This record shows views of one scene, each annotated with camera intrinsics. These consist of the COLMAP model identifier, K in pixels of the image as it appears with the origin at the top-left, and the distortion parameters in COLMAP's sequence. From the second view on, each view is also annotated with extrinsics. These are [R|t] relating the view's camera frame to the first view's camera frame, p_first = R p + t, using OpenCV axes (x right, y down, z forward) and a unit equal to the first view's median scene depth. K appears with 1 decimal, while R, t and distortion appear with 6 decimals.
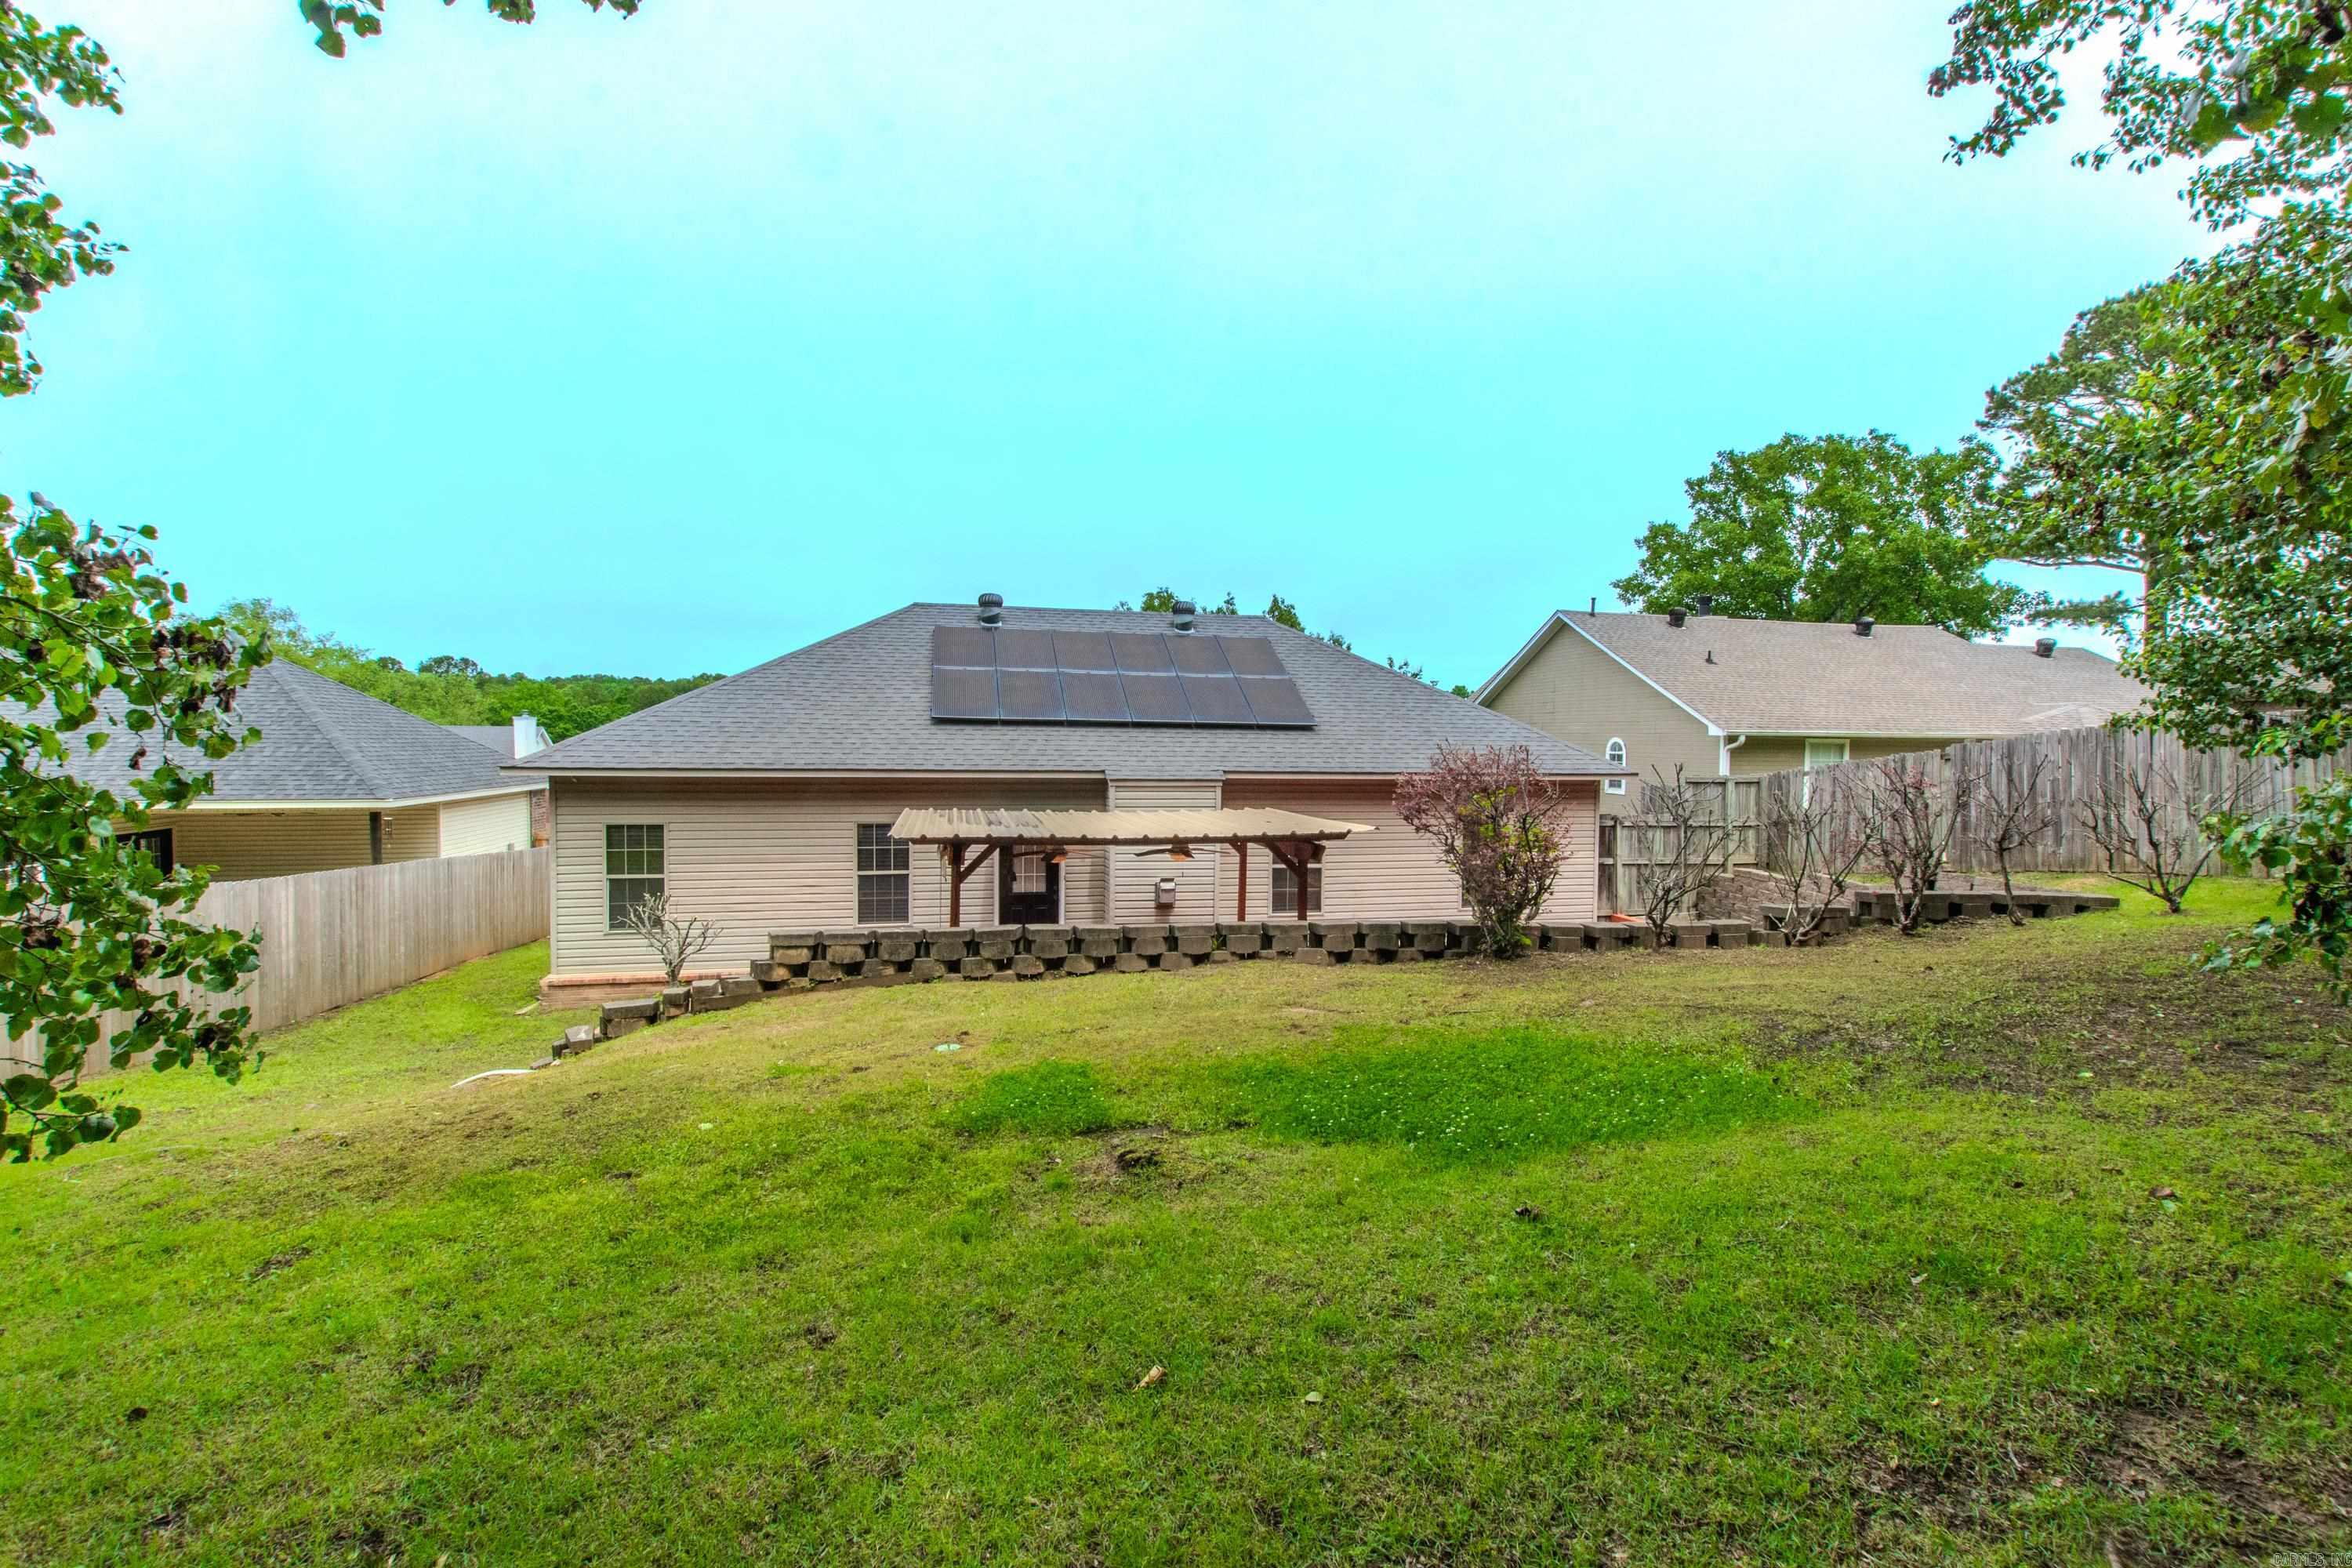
lens RADIAL K [[1052.6, 0, 1190.9], [0, 1052.6, 769.9], [0, 0, 1]] dist [-0.001367, -0.000353]
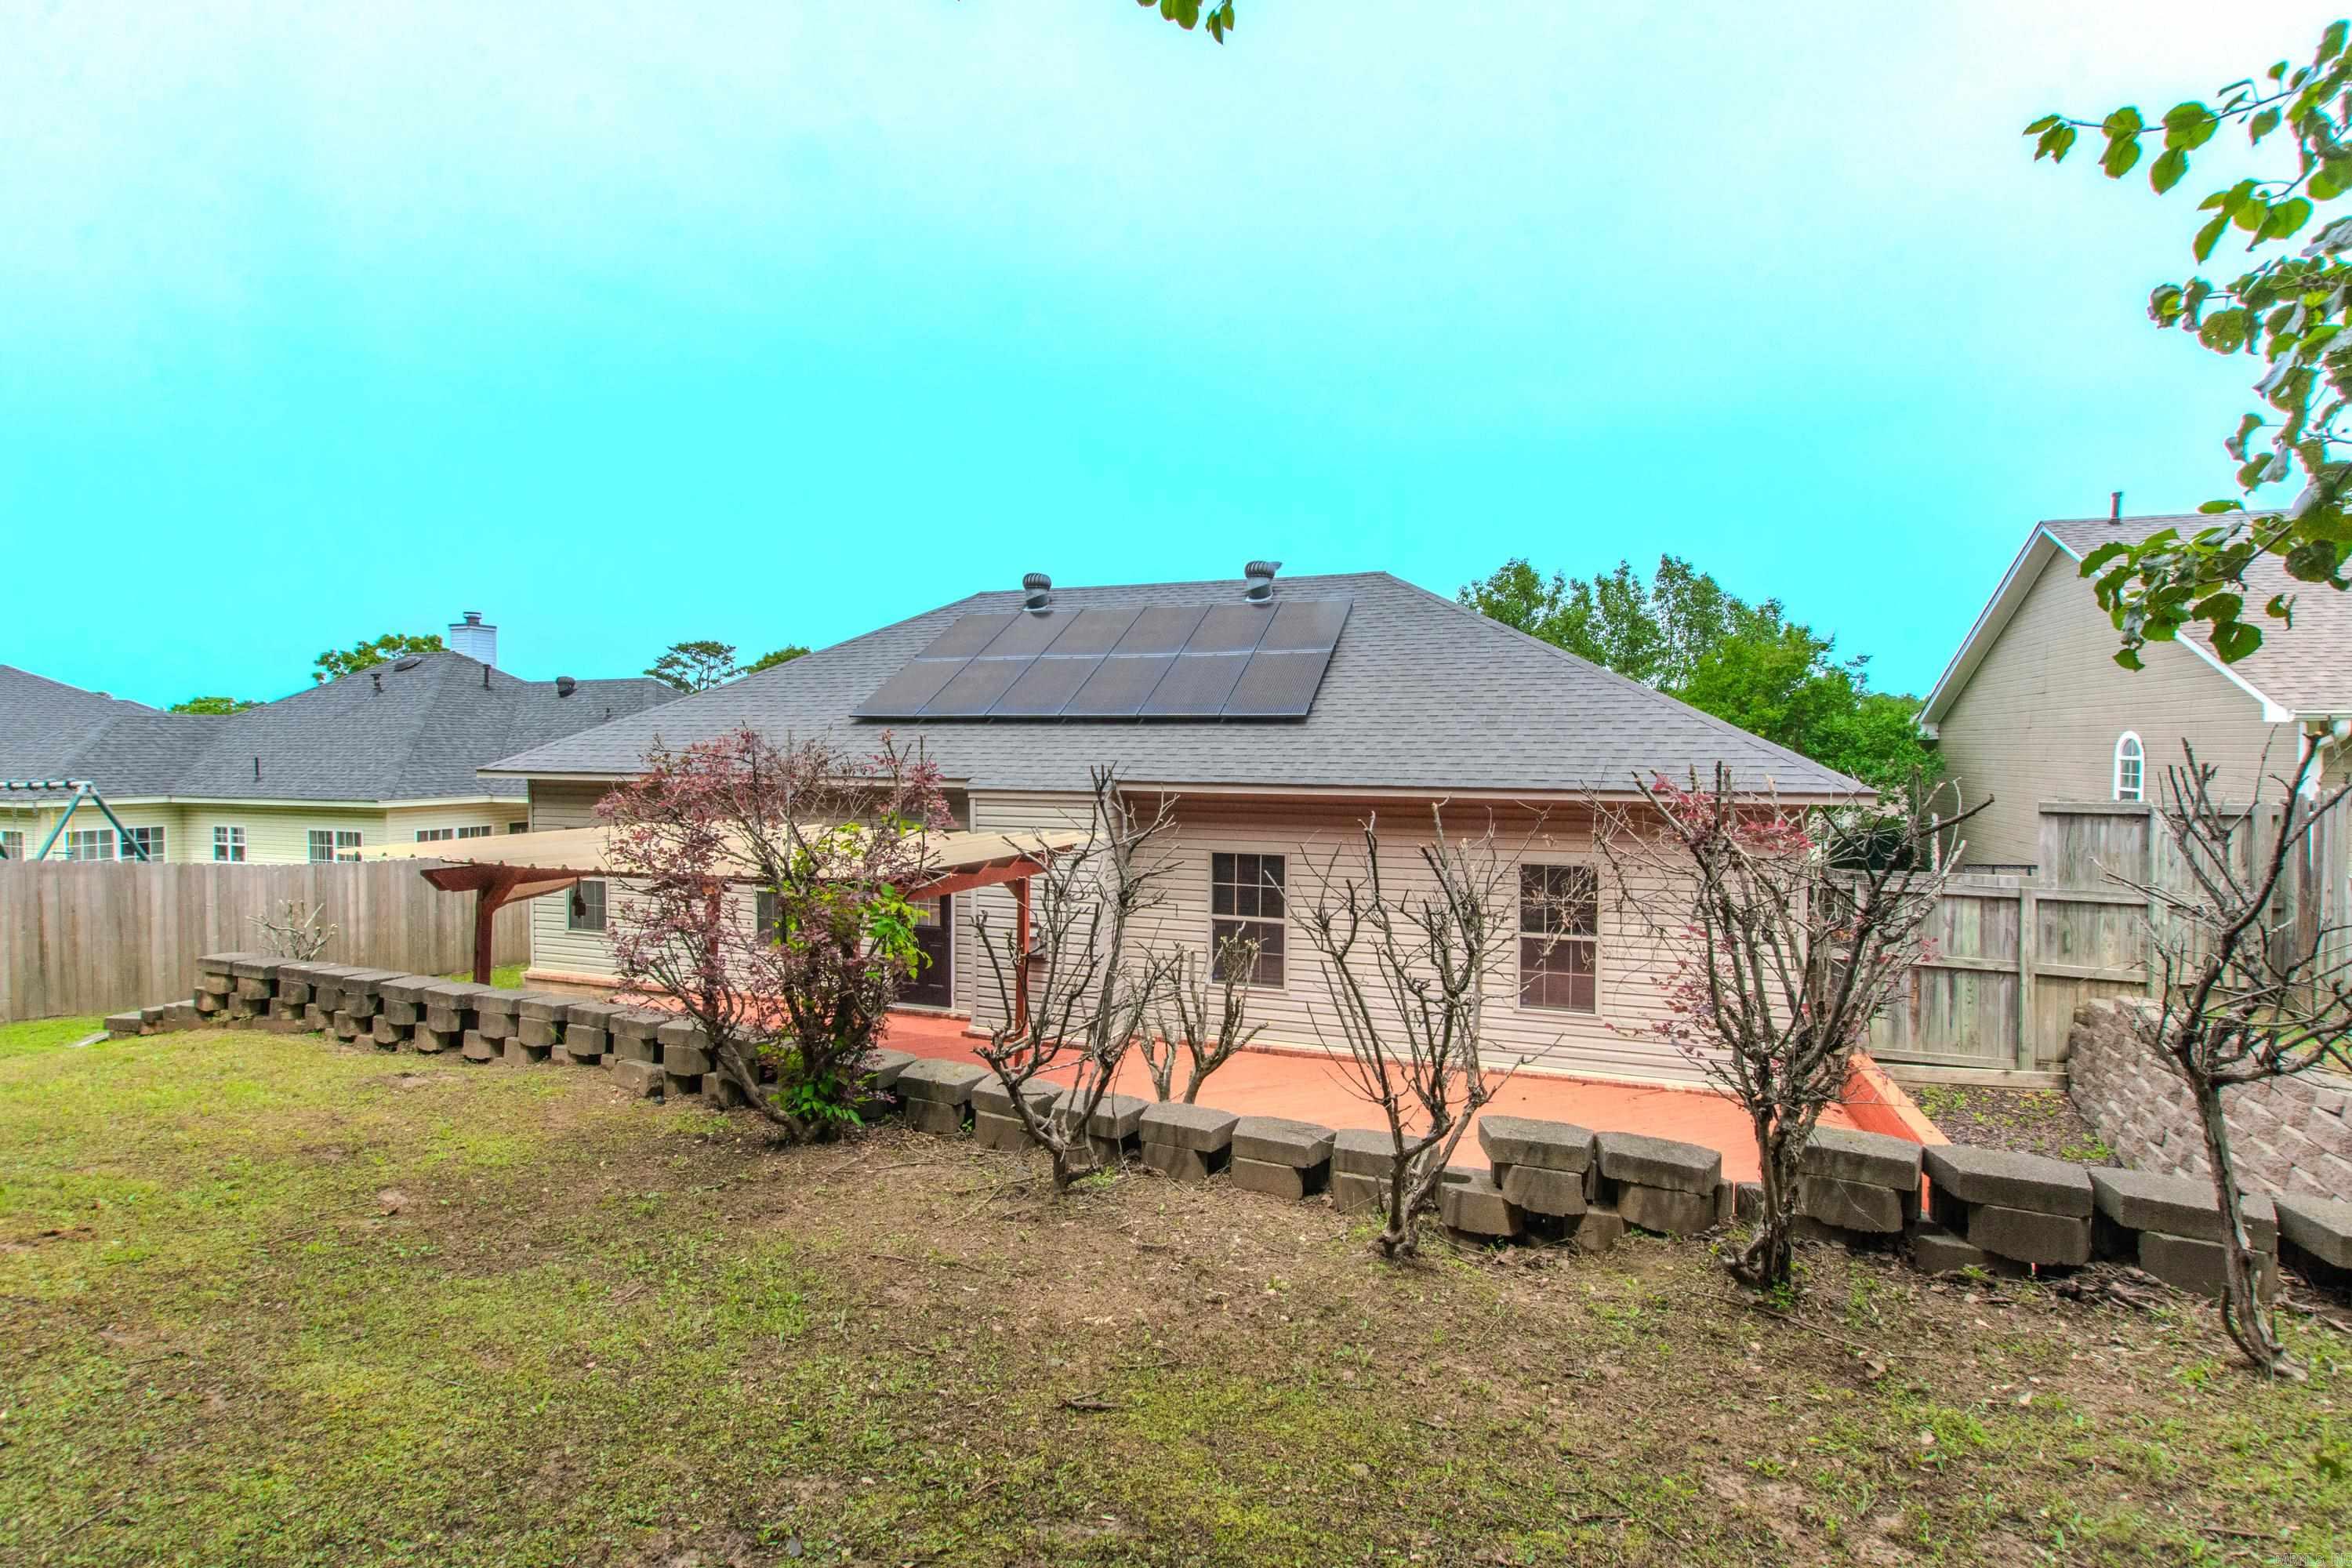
lens RADIAL K [[1052.6, 0, 1190.9], [0, 1052.6, 769.9], [0, 0, 1]] dist [-0.001367, -0.000353]
pose [[0.844897, 0.004422, -0.534911, 0.477378], [-0.009478, 0.999933, -0.006705, -0.001878], [0.534845, 0.010734, 0.844882, 0.428312]]
